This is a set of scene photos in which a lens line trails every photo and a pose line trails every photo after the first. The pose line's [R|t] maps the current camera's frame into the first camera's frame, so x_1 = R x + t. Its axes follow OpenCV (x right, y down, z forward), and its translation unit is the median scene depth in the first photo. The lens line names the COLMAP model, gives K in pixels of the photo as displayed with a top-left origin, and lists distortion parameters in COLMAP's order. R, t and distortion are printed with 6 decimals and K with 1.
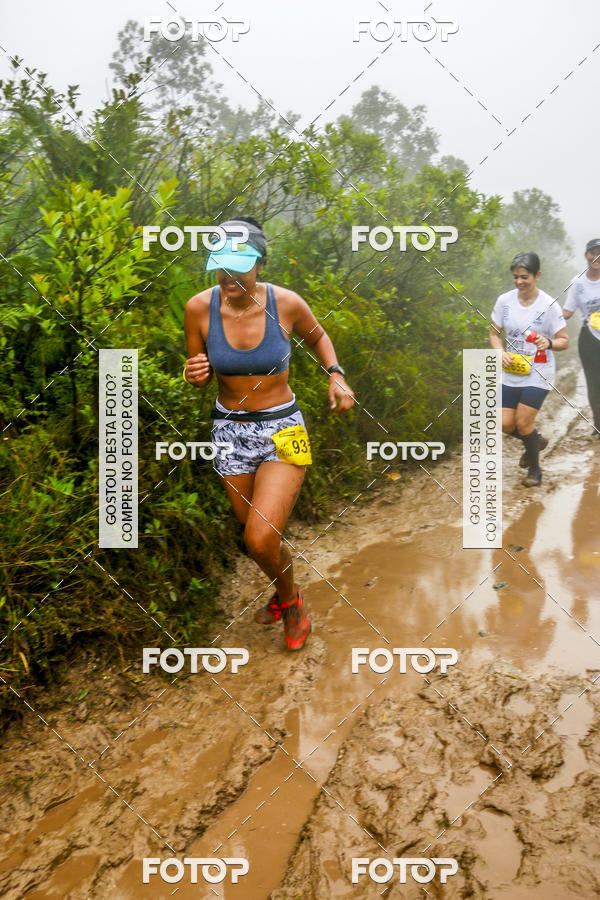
lens RADIAL K [[821.9, 0, 301.3], [0, 821.9, 455.6], [0, 0, 1]] dist [-0.160588, 0.217269]
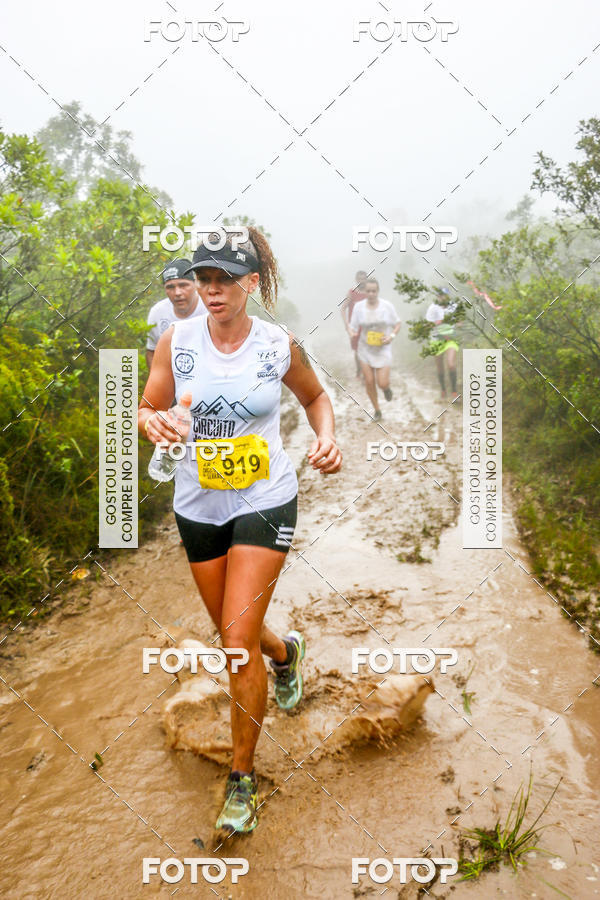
lens RADIAL K [[819.2, 0, 304.2], [0, 819.2, 451.9], [0, 0, 1]] dist [-0.146648, 0.188256]
pose [[0.942843, -0.074345, 0.324839, 0.140005], [0.089244, 0.995521, -0.031187, -0.088874], [-0.321066, 0.058395, 0.945255, 0.398437]]
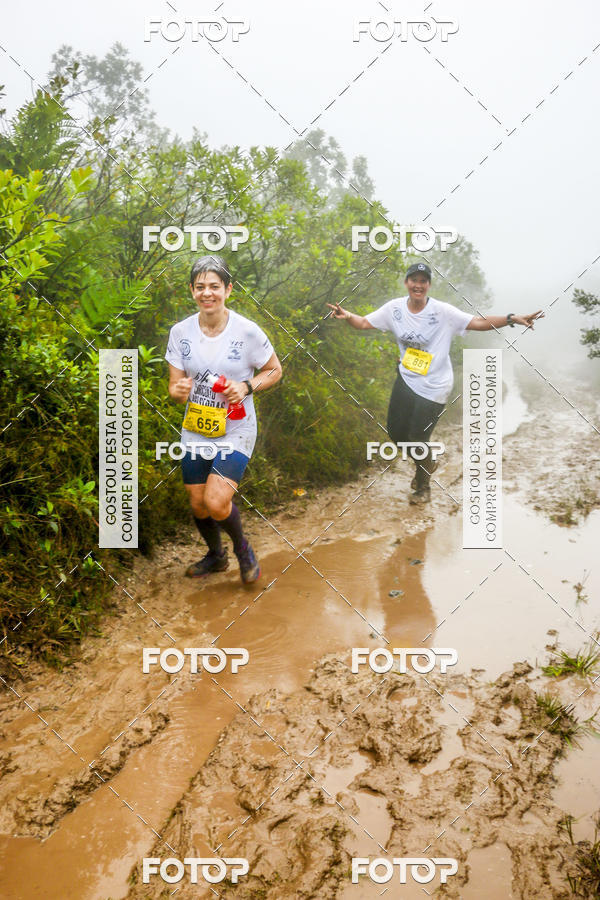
lens RADIAL K [[821.9, 0, 301.3], [0, 821.9, 455.6], [0, 0, 1]] dist [-0.160588, 0.217269]
pose [[0.994436, 0.046931, 0.094308, 0.033553], [-0.041971, 0.997664, -0.053907, 0.066710], [-0.096617, 0.049648, 0.994083, -0.014224]]
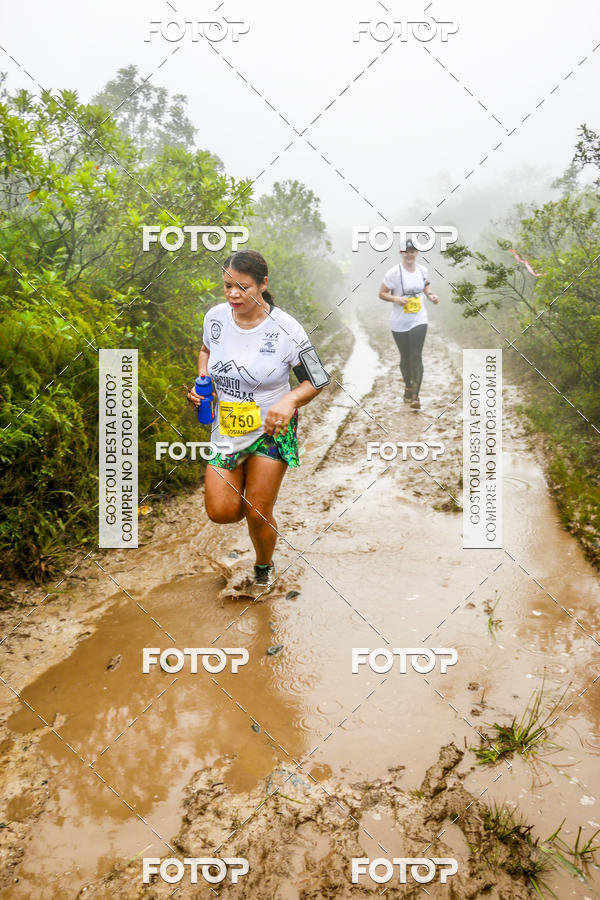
lens RADIAL K [[817.0, 0, 304.6], [0, 817.0, 449.0], [0, 0, 1]] dist [-0.155908, 0.206753]
pose [[0.958894, -0.060549, 0.277228, 0.083920], [0.061209, 0.998105, 0.006280, -0.062708], [-0.277083, 0.010947, 0.960784, 0.286502]]
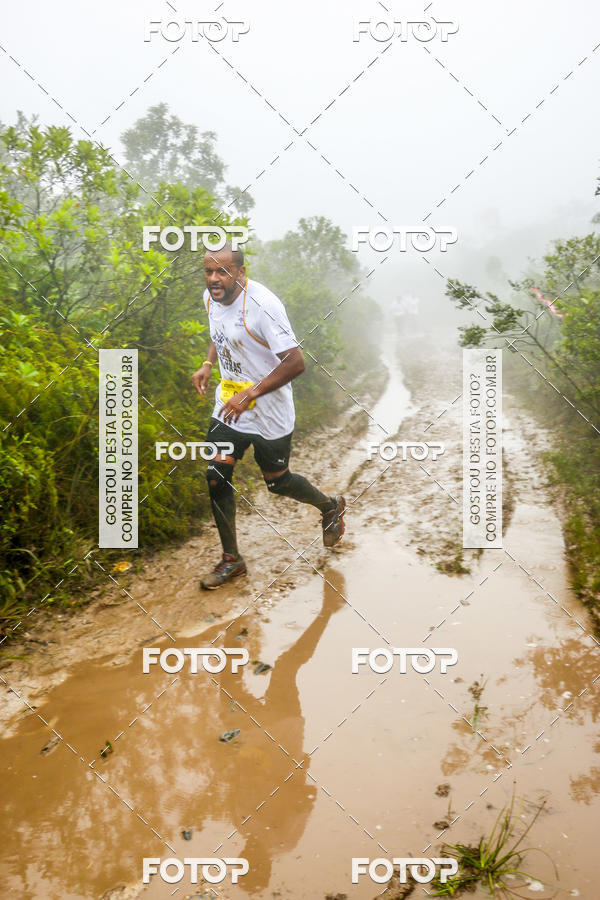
lens RADIAL K [[818.6, 0, 305.0], [0, 818.6, 452.3], [0, 0, 1]] dist [-0.156852, 0.204591]
pose [[0.974436, -0.039820, 0.221108, 0.223502], [0.048740, 0.998197, -0.035034, -0.094083], [-0.219314, 0.044915, 0.974620, 0.363513]]
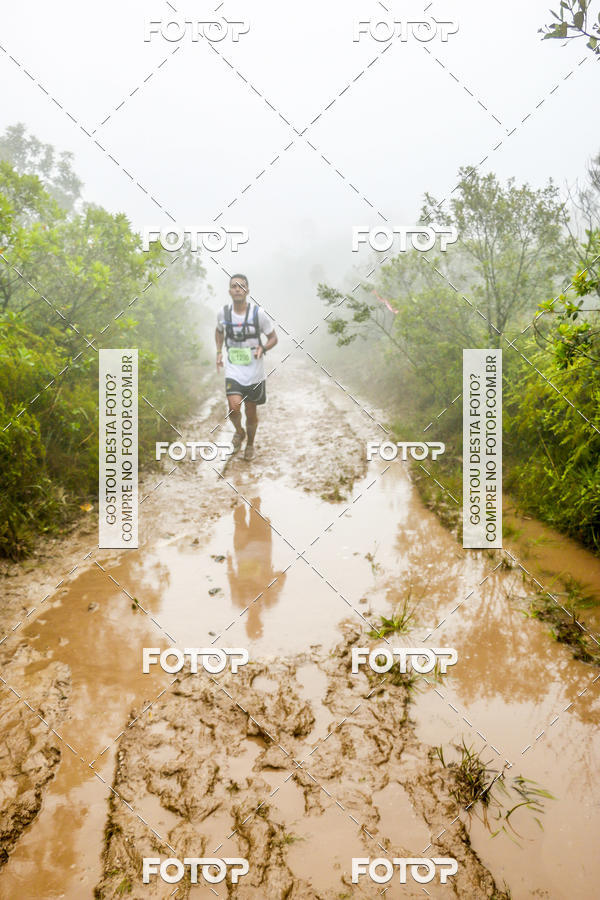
lens RADIAL K [[824.8, 0, 304.0], [0, 824.8, 450.1], [0, 0, 1]] dist [-0.156270, 0.200601]
pose [[0.899877, -0.078163, 0.429083, -0.143520], [0.101852, 0.994269, -0.032485, 0.028219], [-0.424085, 0.072936, 0.902681, -0.075952]]
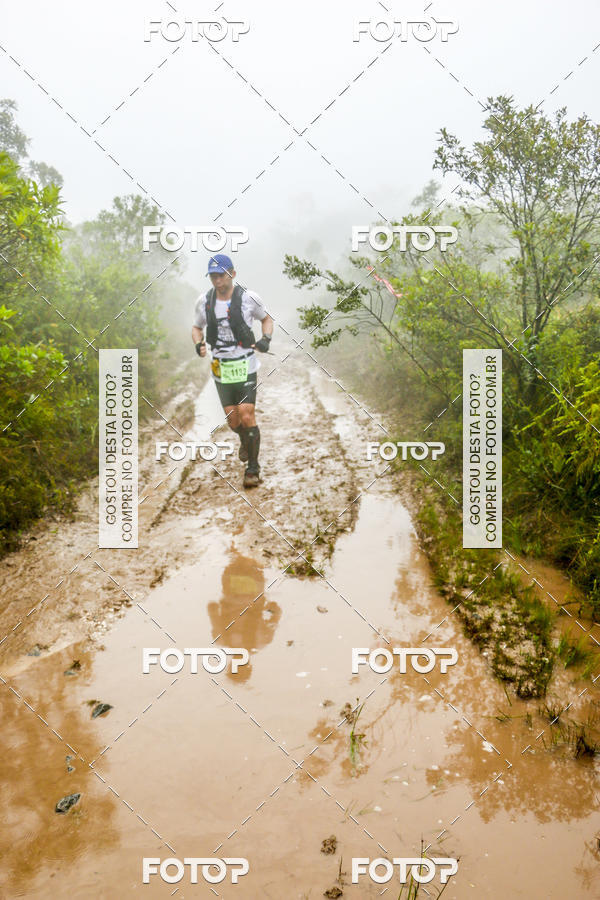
lens RADIAL K [[821.0, 0, 302.1], [0, 821.0, 455.2], [0, 0, 1]] dist [-0.158413, 0.209971]
pose [[0.902520, -0.085731, 0.422027, 0.241884], [0.095084, 0.995469, -0.001118, -0.114133], [-0.420019, 0.041137, 0.906582, 0.518567]]
